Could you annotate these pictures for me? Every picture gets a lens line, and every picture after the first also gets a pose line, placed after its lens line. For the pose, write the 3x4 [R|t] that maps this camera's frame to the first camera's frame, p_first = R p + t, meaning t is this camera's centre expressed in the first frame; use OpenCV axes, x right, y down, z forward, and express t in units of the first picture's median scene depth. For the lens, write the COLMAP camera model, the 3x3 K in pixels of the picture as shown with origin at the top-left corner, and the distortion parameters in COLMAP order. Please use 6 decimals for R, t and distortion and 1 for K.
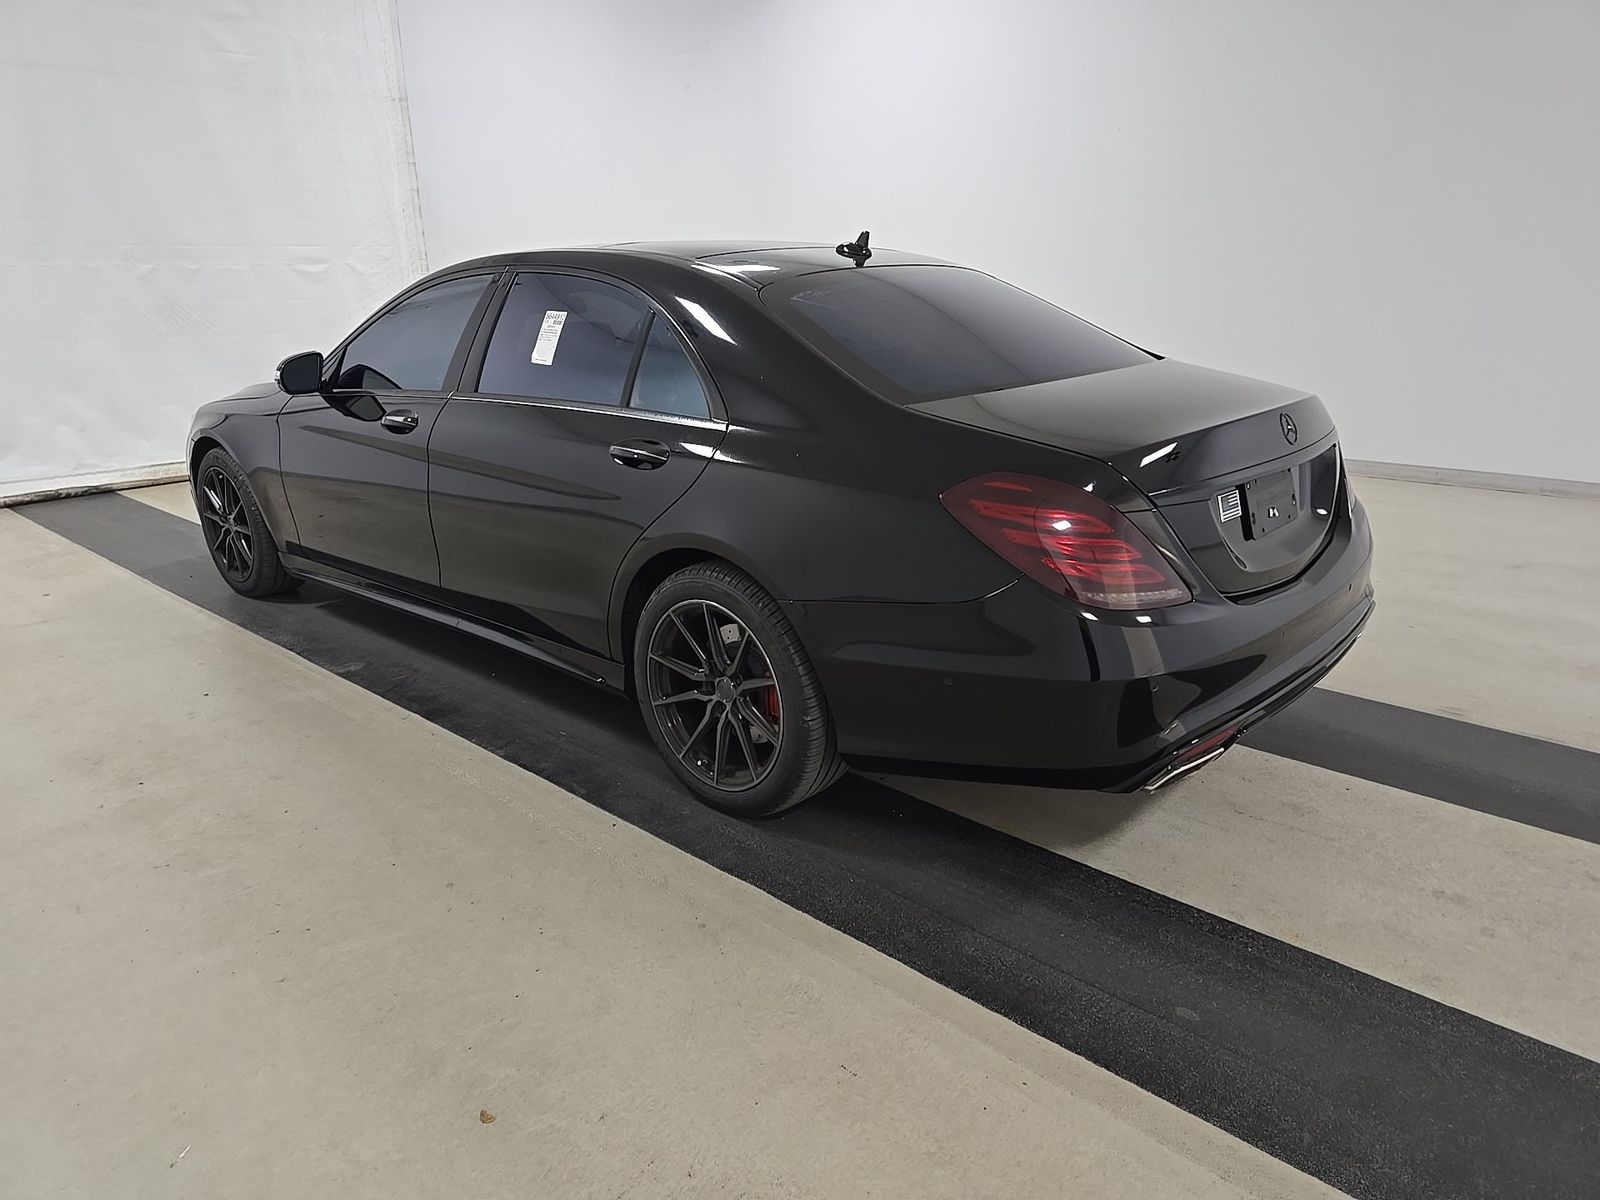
lens RADIAL K [[1063.2, 0, 792.8], [0, 1063.2, 595.0], [0, 0, 1]] dist [0.002754, -0.002489]
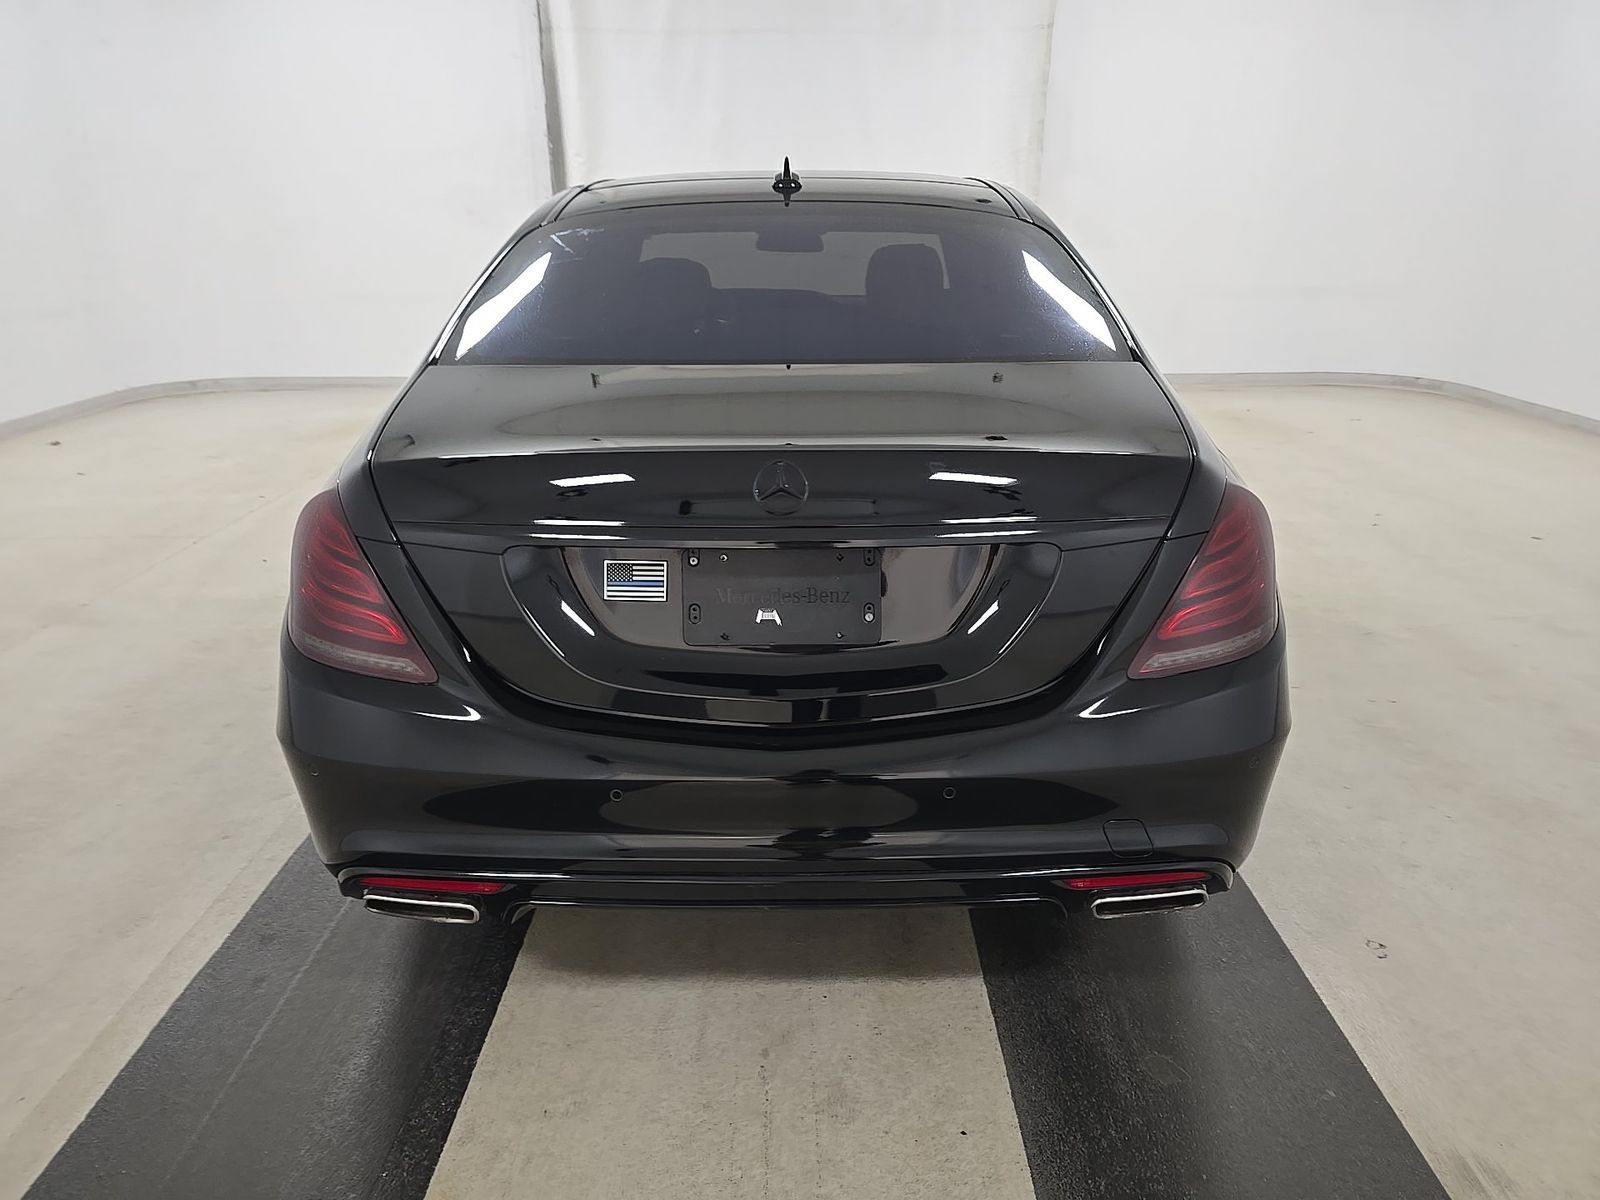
lens RADIAL K [[1063.2, 0, 809.9], [0, 1063.2, 607.3], [0, 0, 1]] dist [0.002754, -0.002489]
pose [[0.684210, 0.268525, -0.678049, 0.866529], [-0.228591, 0.961858, 0.150253, -0.177010], [0.692533, 0.052191, 0.719495, 0.571737]]
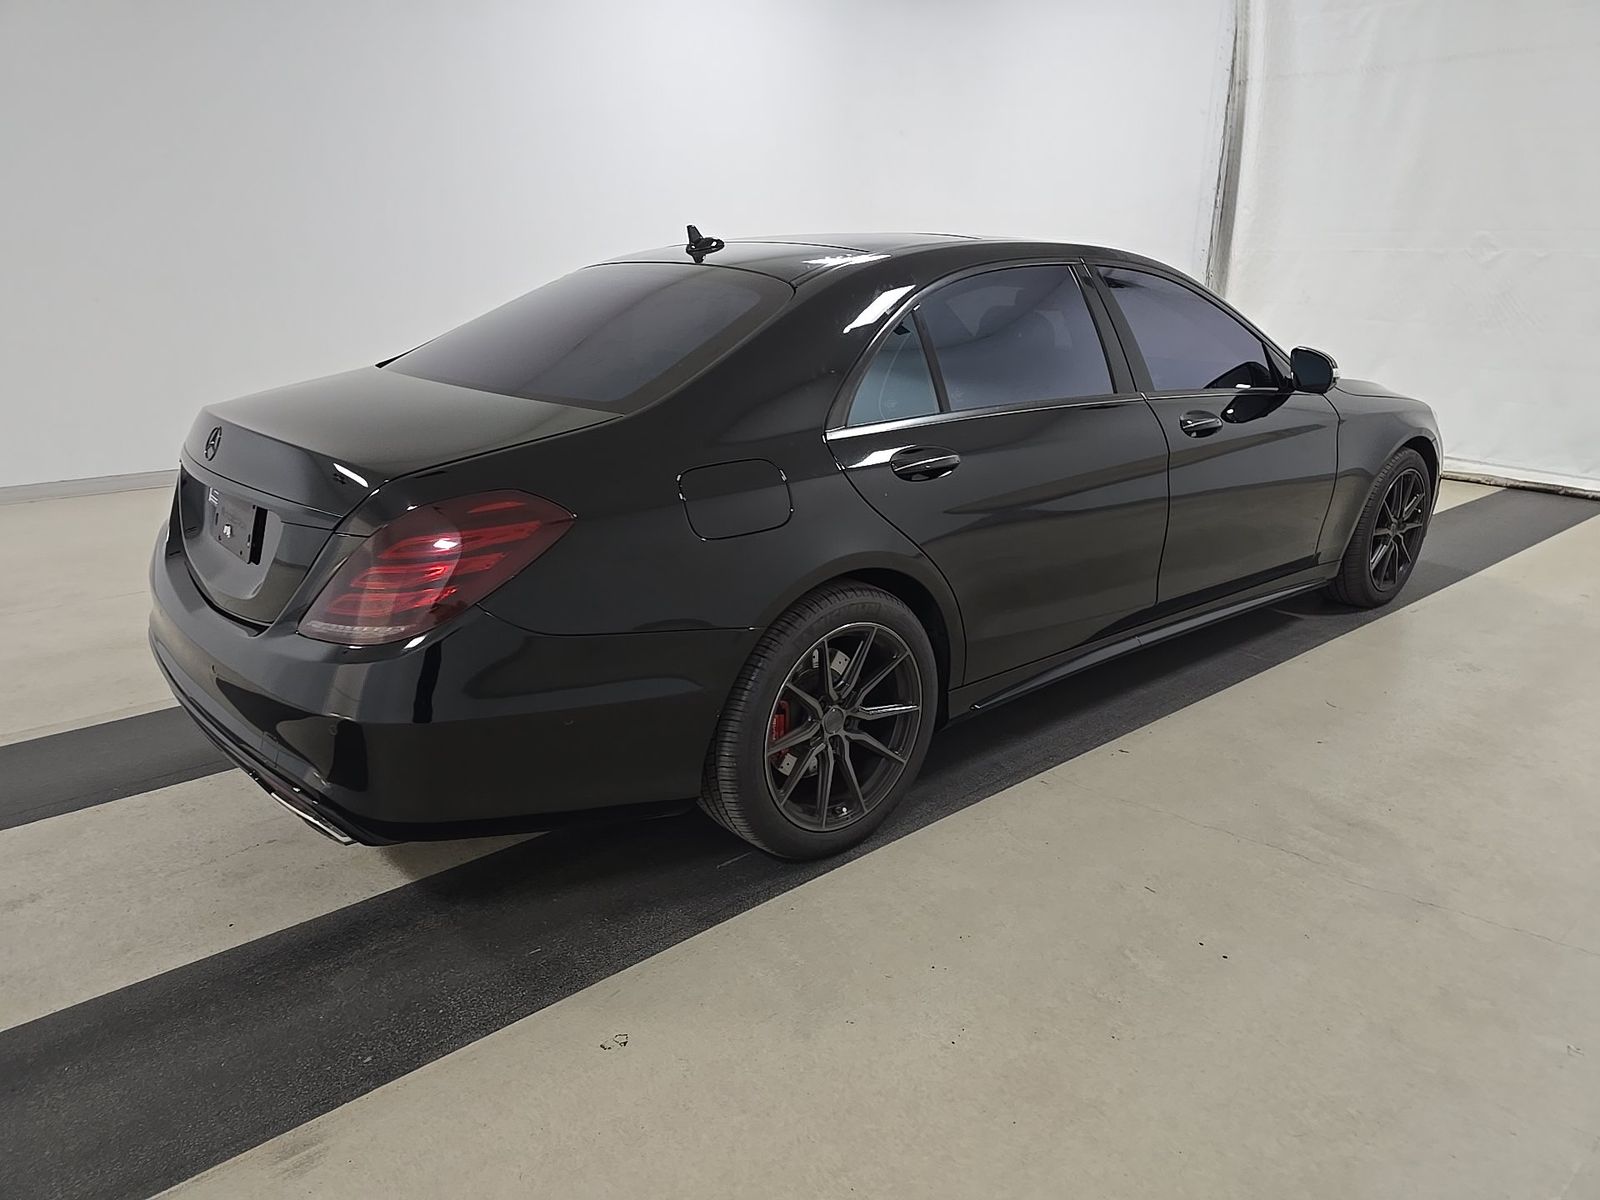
lens RADIAL K [[1063.2, 0, 795.6], [0, 1063.2, 595.9], [0, 0, 1]] dist [0.002754, -0.002489]
pose [[-0.105638, 0.314604, -0.943326, 1.284708], [-0.296911, 0.895382, 0.331864, -0.480824], [0.949044, 0.315142, -0.001177, 1.474508]]
